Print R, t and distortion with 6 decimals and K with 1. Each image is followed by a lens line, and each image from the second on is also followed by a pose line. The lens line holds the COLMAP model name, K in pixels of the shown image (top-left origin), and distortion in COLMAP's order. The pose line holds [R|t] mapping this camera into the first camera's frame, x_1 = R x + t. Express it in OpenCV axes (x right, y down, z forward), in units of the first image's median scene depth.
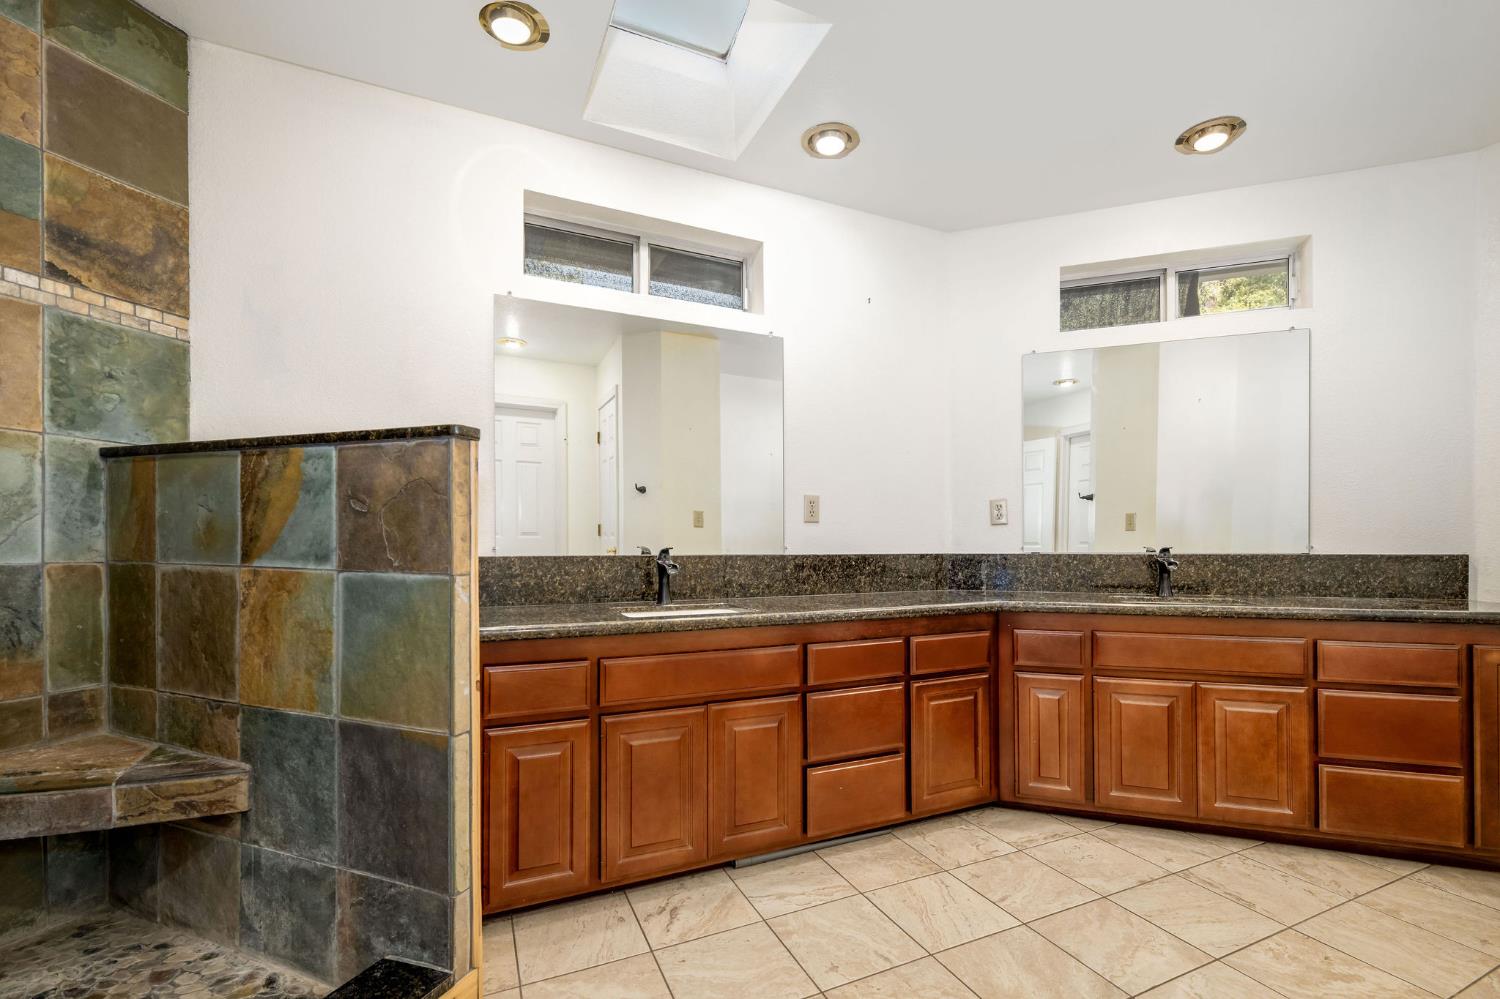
lens RADIAL K [[647.9, 0, 784.7], [0, 647.9, 521.8], [0, 0, 1]] dist [0.056907, -0.012838]
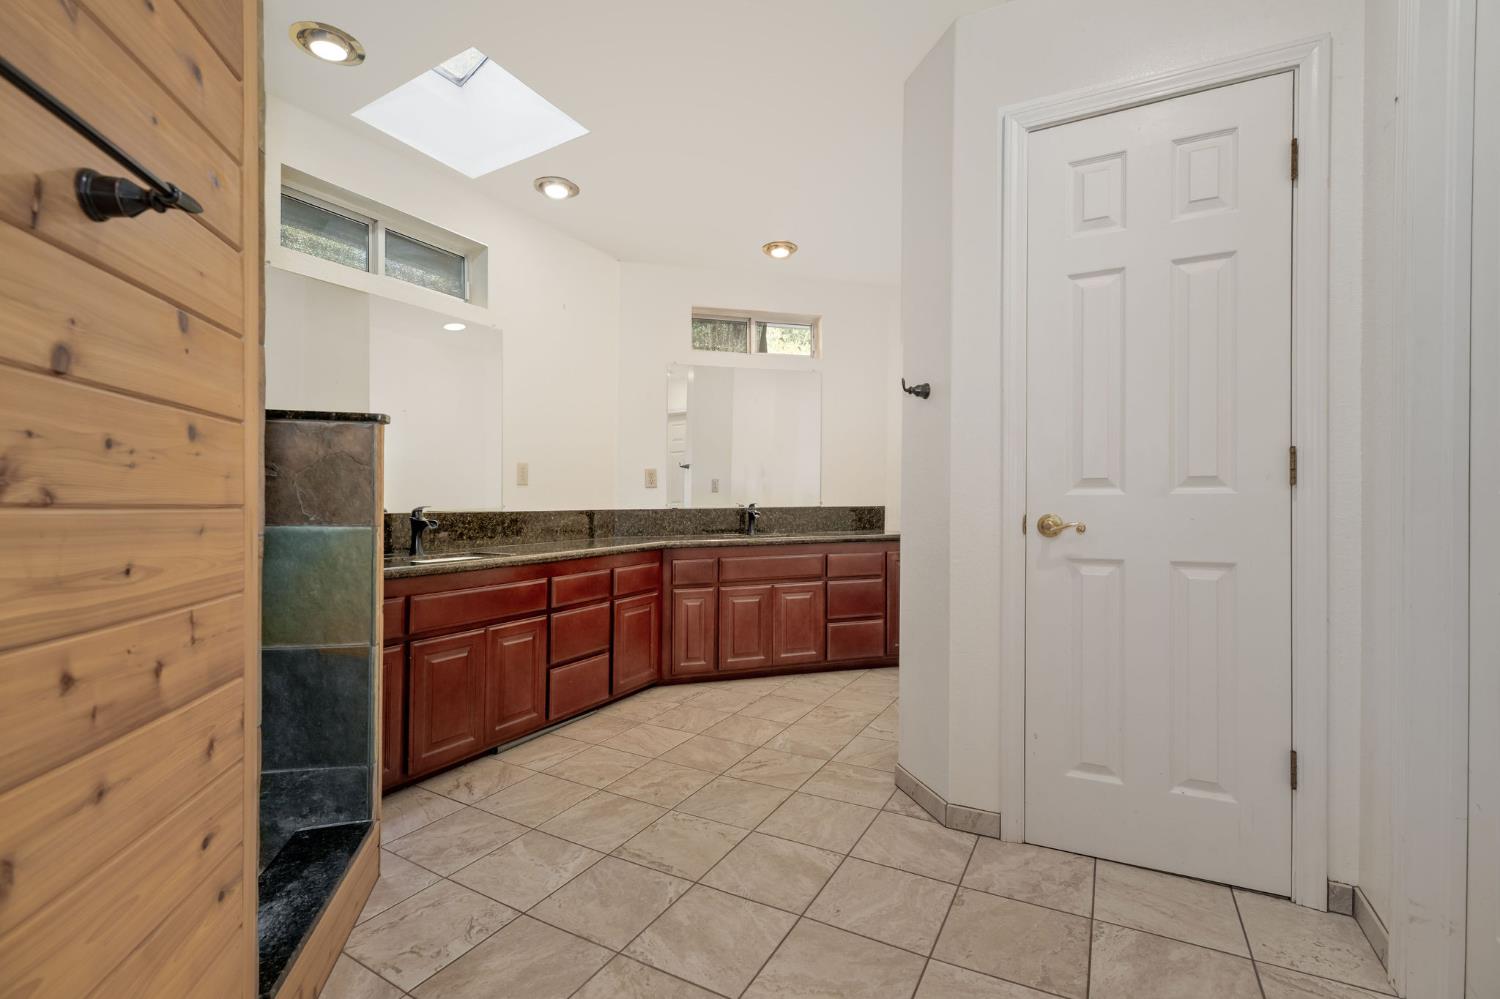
lens RADIAL K [[634.8, 0, 750.0], [0, 634.8, 499.5], [0, 0, 1]] dist [0.187749, -0.000067]
pose [[0.828001, -0.001753, 0.560724, -0.381352], [-0.015102, 0.999563, 0.025426, -0.011363], [-0.560524, -0.029521, 0.827612, -0.333278]]
